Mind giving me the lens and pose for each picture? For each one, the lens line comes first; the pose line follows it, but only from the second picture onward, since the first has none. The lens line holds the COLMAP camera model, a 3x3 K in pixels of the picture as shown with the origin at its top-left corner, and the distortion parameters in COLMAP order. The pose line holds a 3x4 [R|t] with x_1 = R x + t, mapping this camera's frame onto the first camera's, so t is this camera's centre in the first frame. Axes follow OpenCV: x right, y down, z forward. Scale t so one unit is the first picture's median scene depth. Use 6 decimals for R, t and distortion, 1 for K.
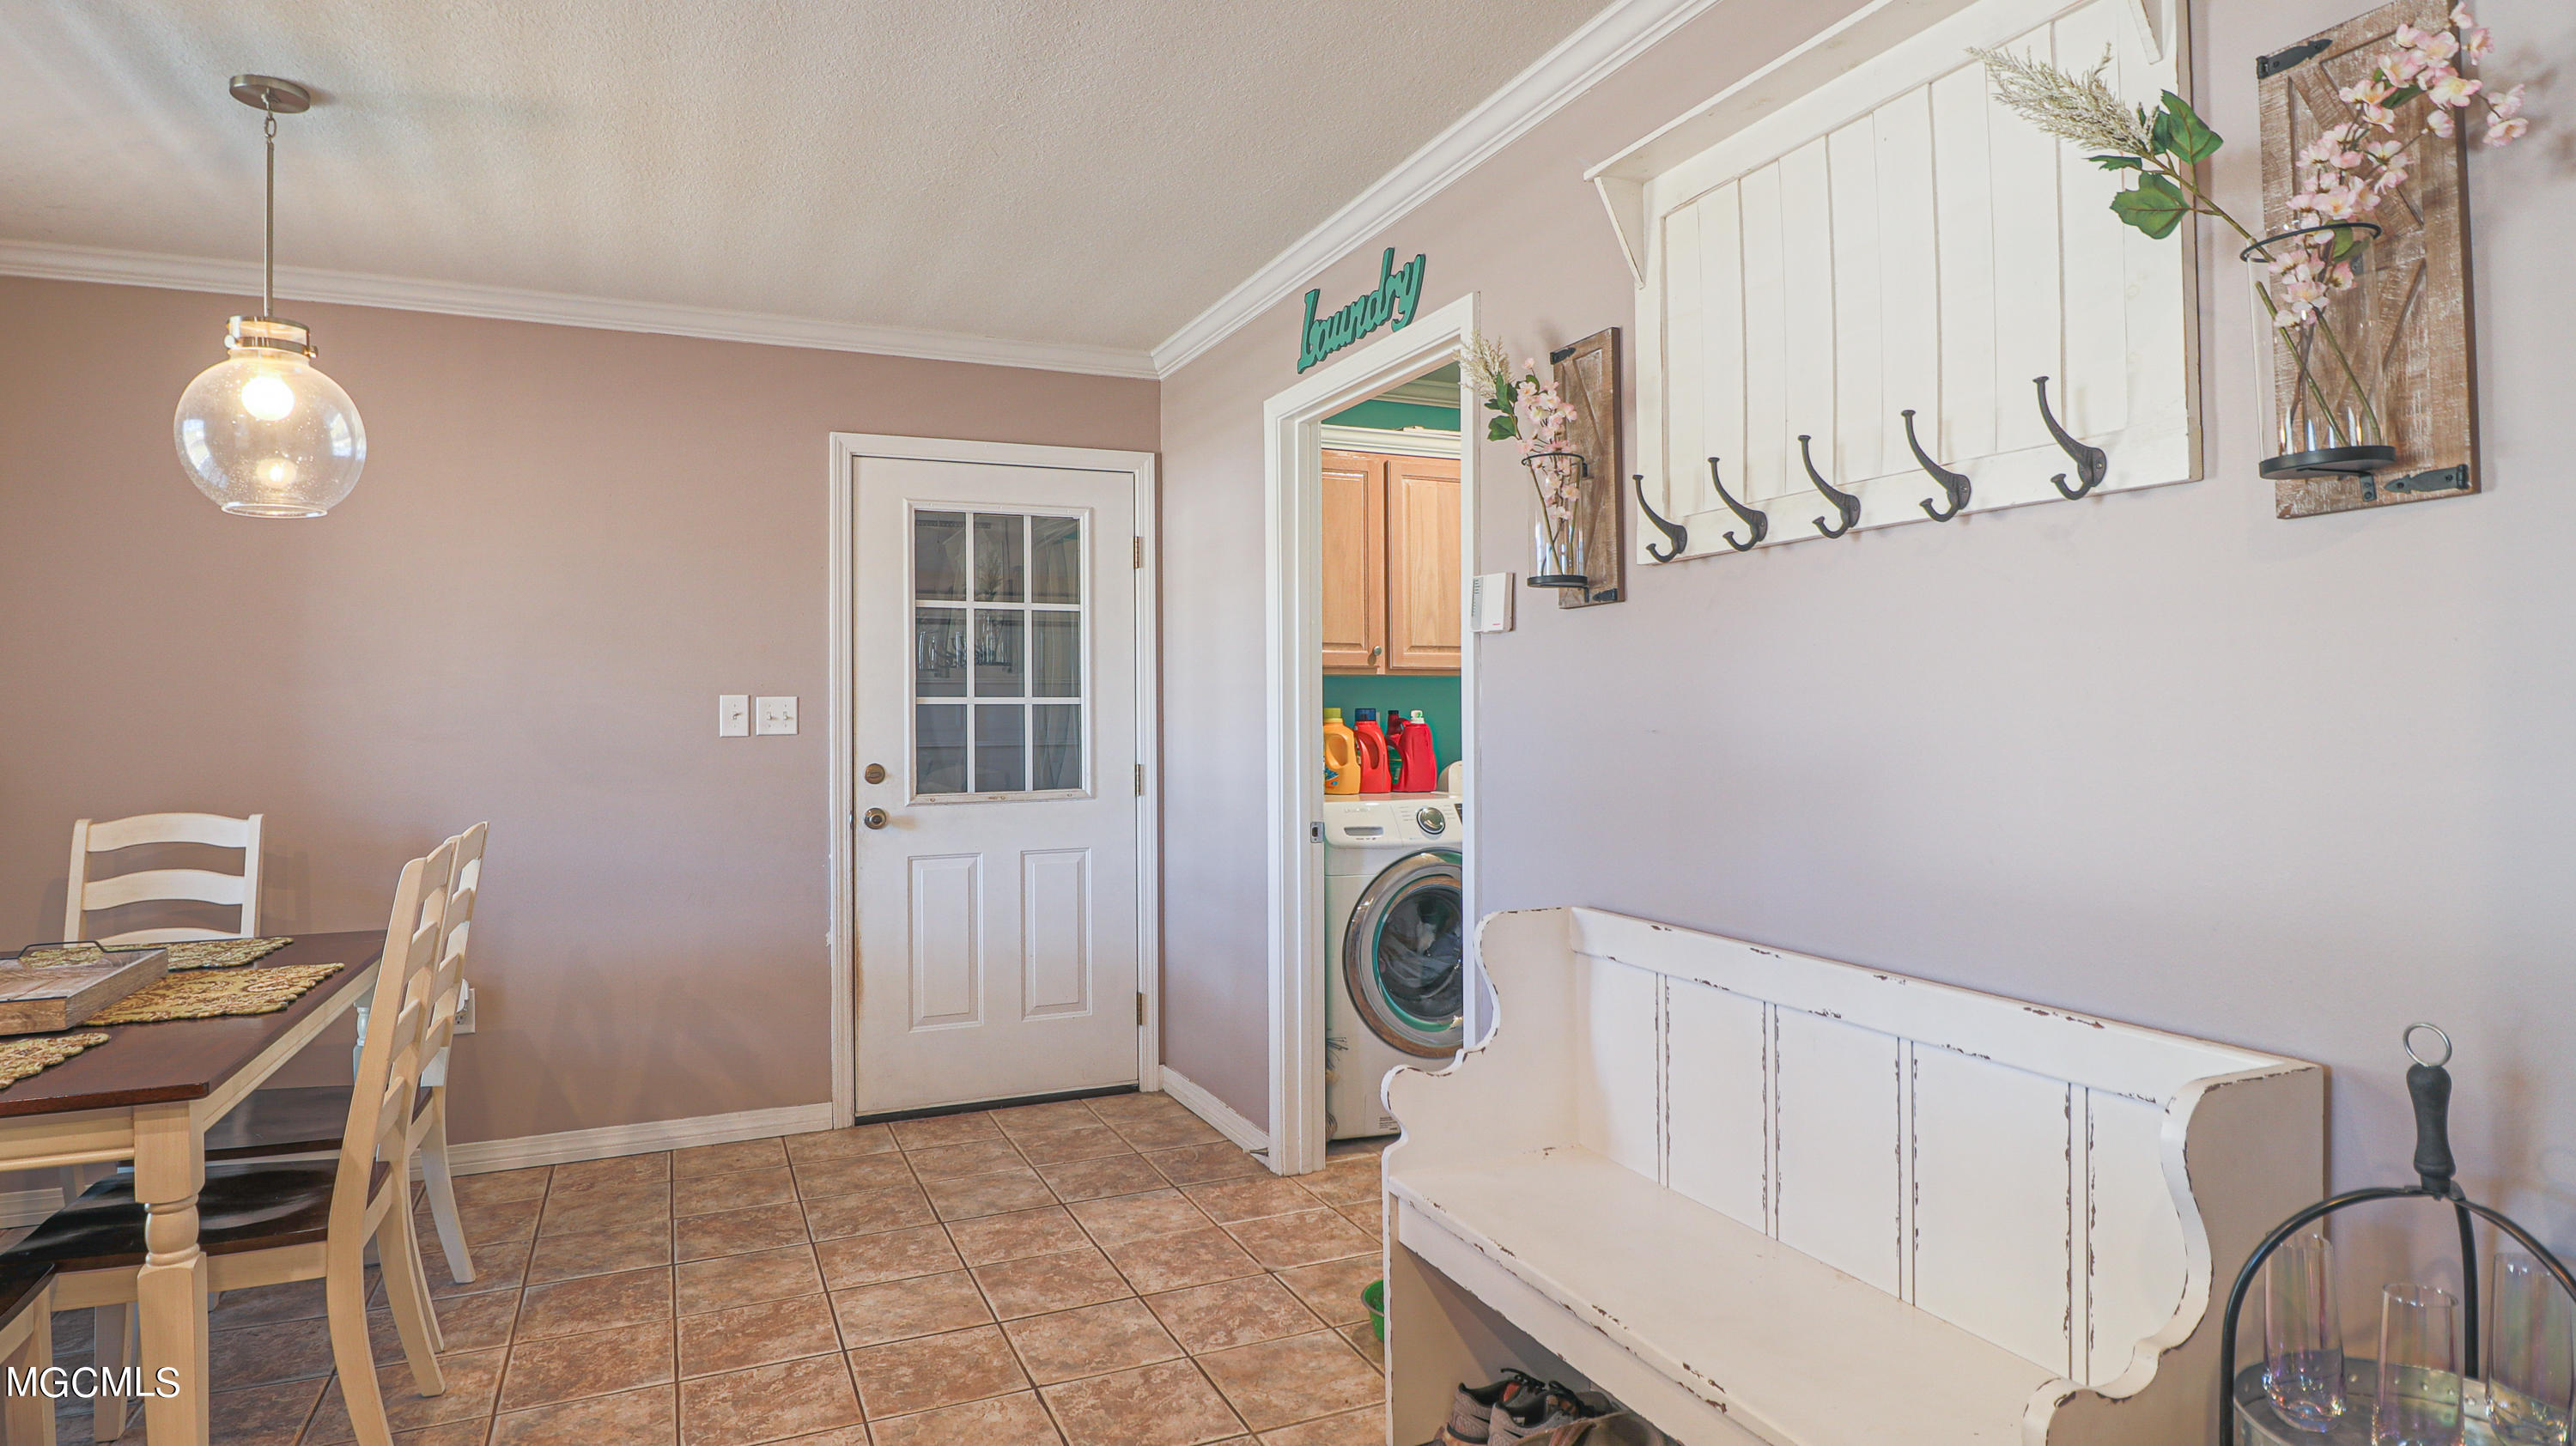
lens RADIAL K [[1373.8, 0, 1288.0], [0, 1373.8, 723.0], [0, 0, 1]] dist [-0.005093, -0.018008]
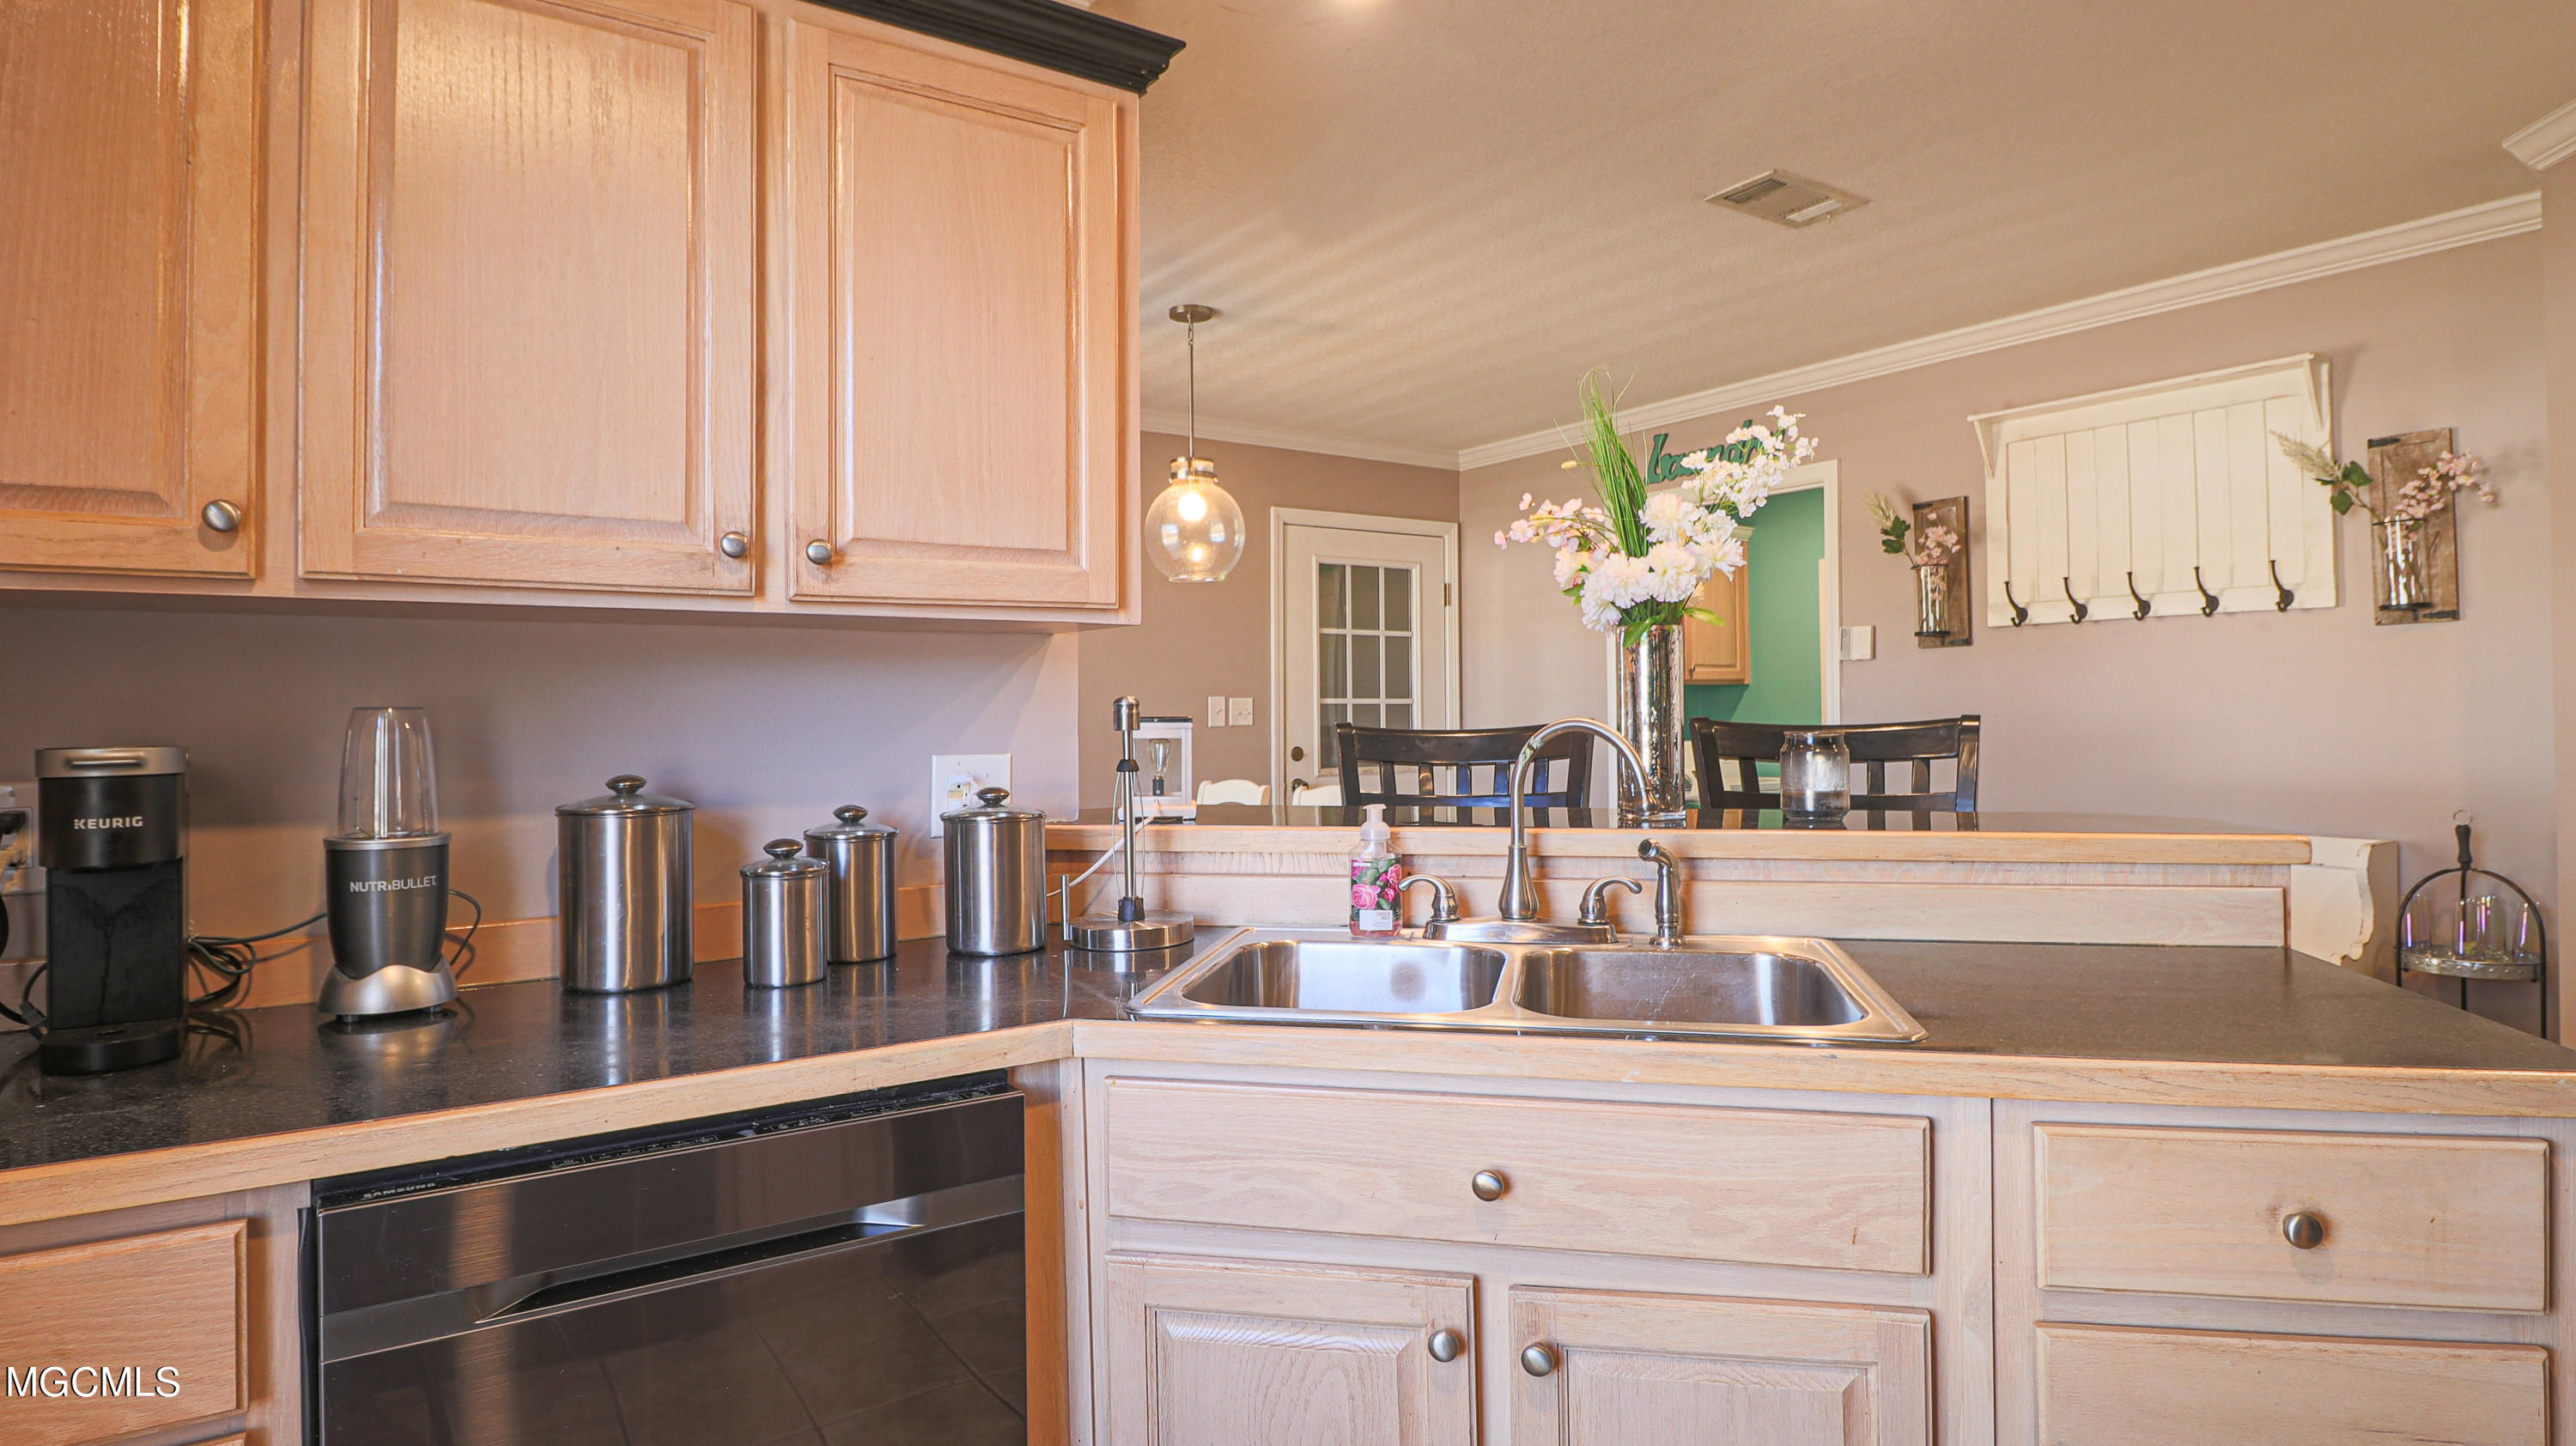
lens RADIAL K [[1373.8, 0, 1288.0], [0, 1373.8, 723.0], [0, 0, 1]] dist [-0.005093, -0.018008]
pose [[0.979987, -0.001384, 0.199059, -0.984093], [0.002359, 0.999986, -0.004659, 0.020932], [-0.199050, 0.005036, 0.979976, -0.596691]]
